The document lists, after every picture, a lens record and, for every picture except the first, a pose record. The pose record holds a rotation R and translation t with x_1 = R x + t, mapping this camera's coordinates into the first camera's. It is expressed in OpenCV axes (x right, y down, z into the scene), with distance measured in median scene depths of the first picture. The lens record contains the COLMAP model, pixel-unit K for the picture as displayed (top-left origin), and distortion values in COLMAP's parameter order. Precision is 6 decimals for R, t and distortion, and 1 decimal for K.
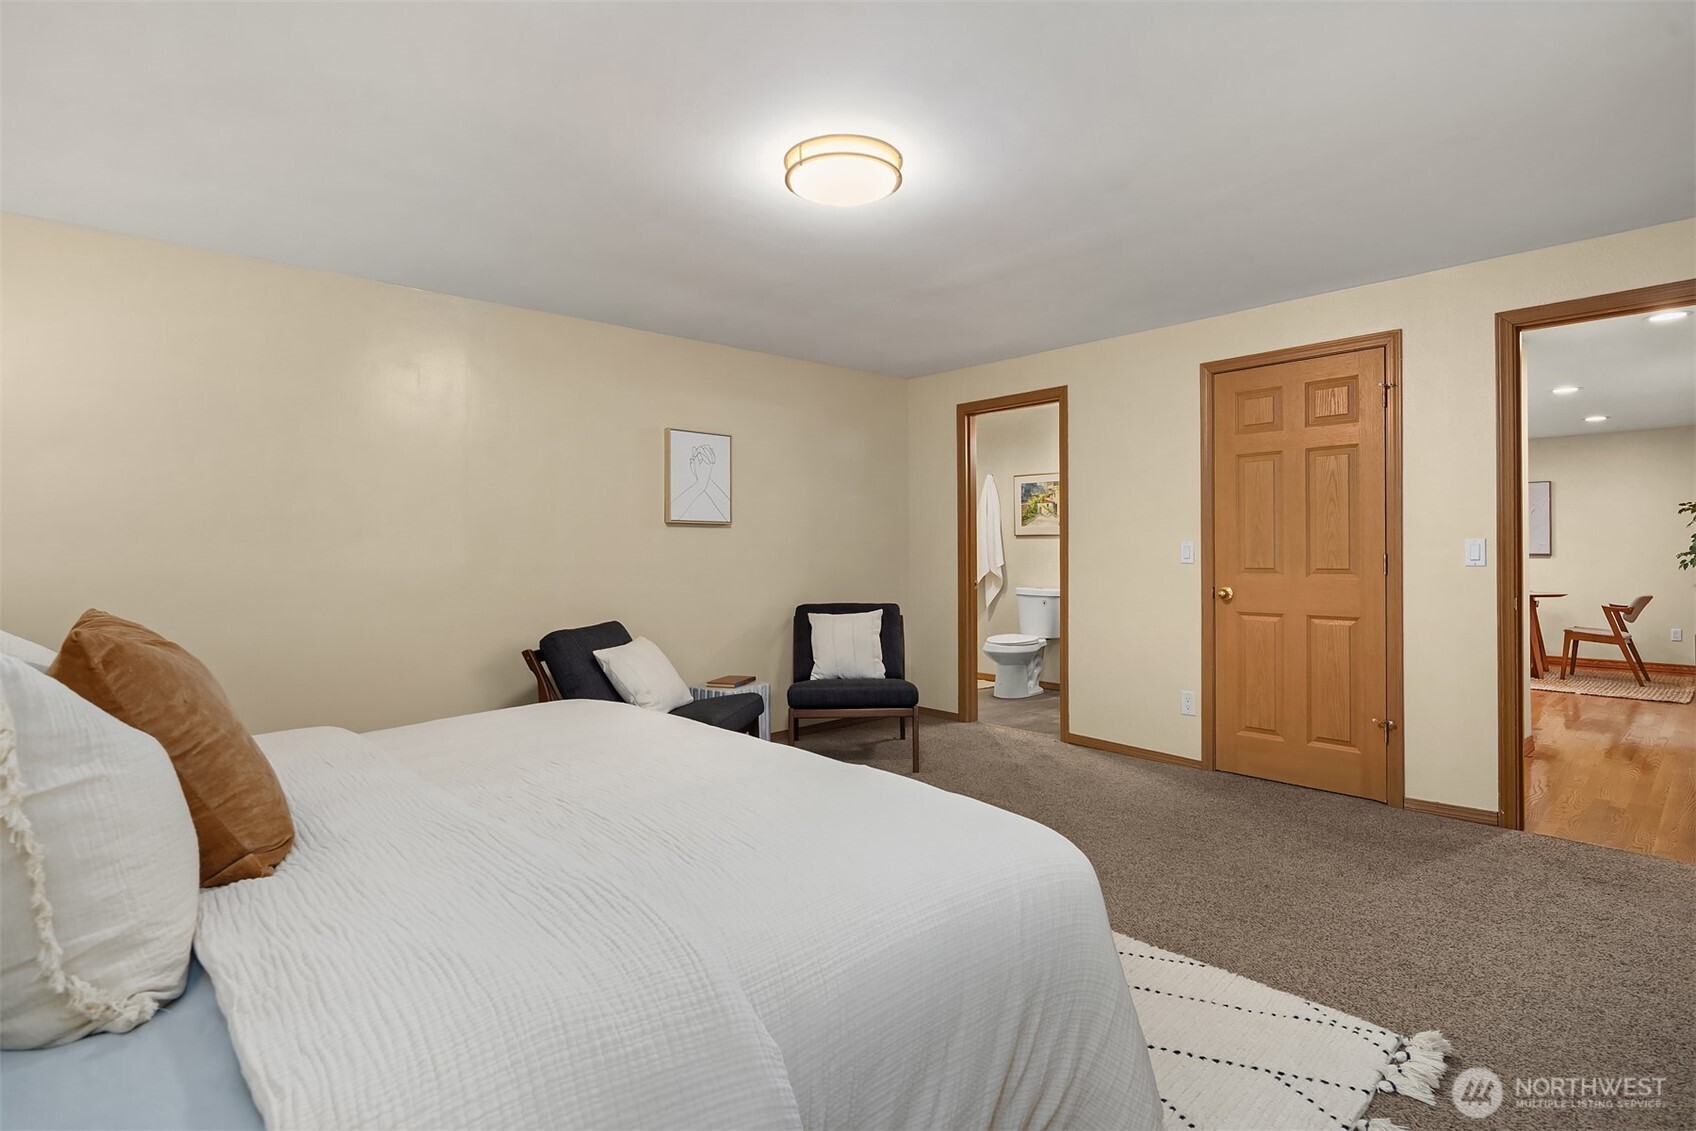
lens RADIAL K [[837.3, 0, 850.6], [0, 837.3, 557.5], [0, 0, 1]] dist [0.002372, 0.000051]
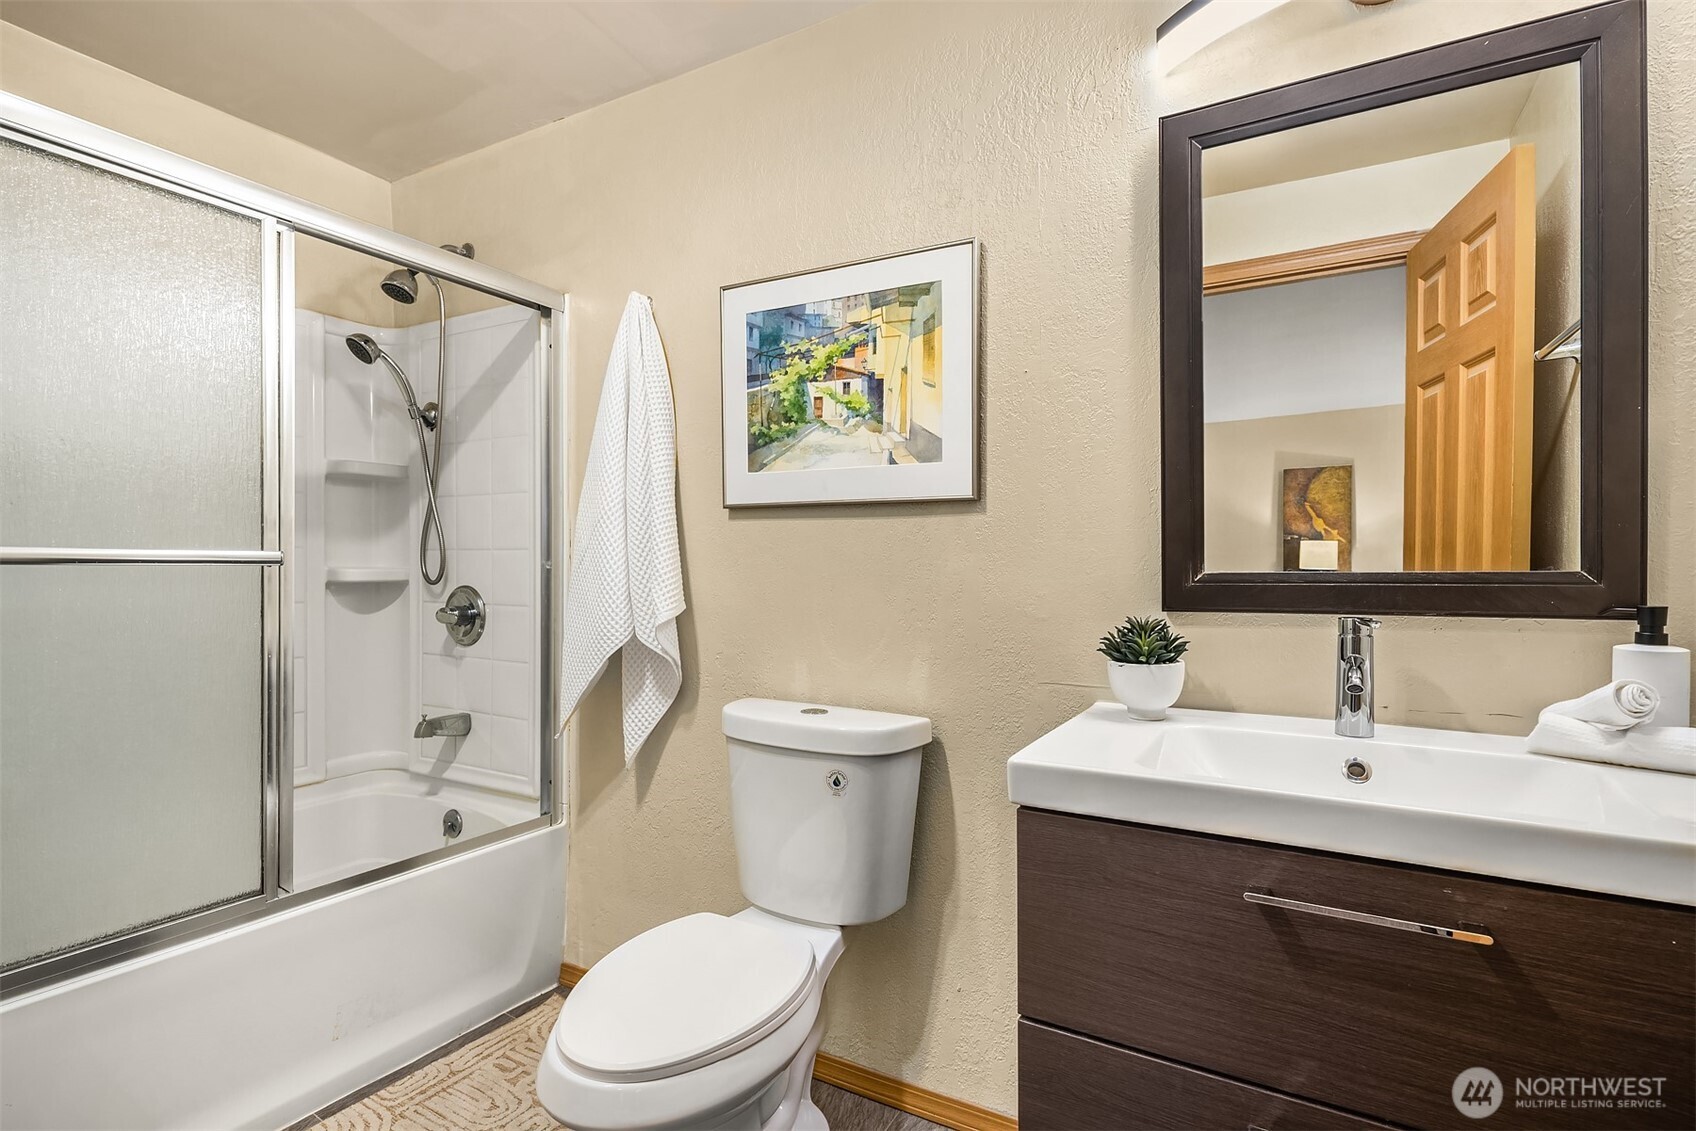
lens RADIAL K [[837.3, 0, 851.7], [0, 837.3, 565.5], [0, 0, 1]] dist [0.002372, 0.000051]
pose [[0.953585, 0.001411, 0.301119, 0.155993], [-0.001850, 0.999998, 0.001175, -0.007363], [-0.301117, -0.001677, 0.953586, 0.738093]]
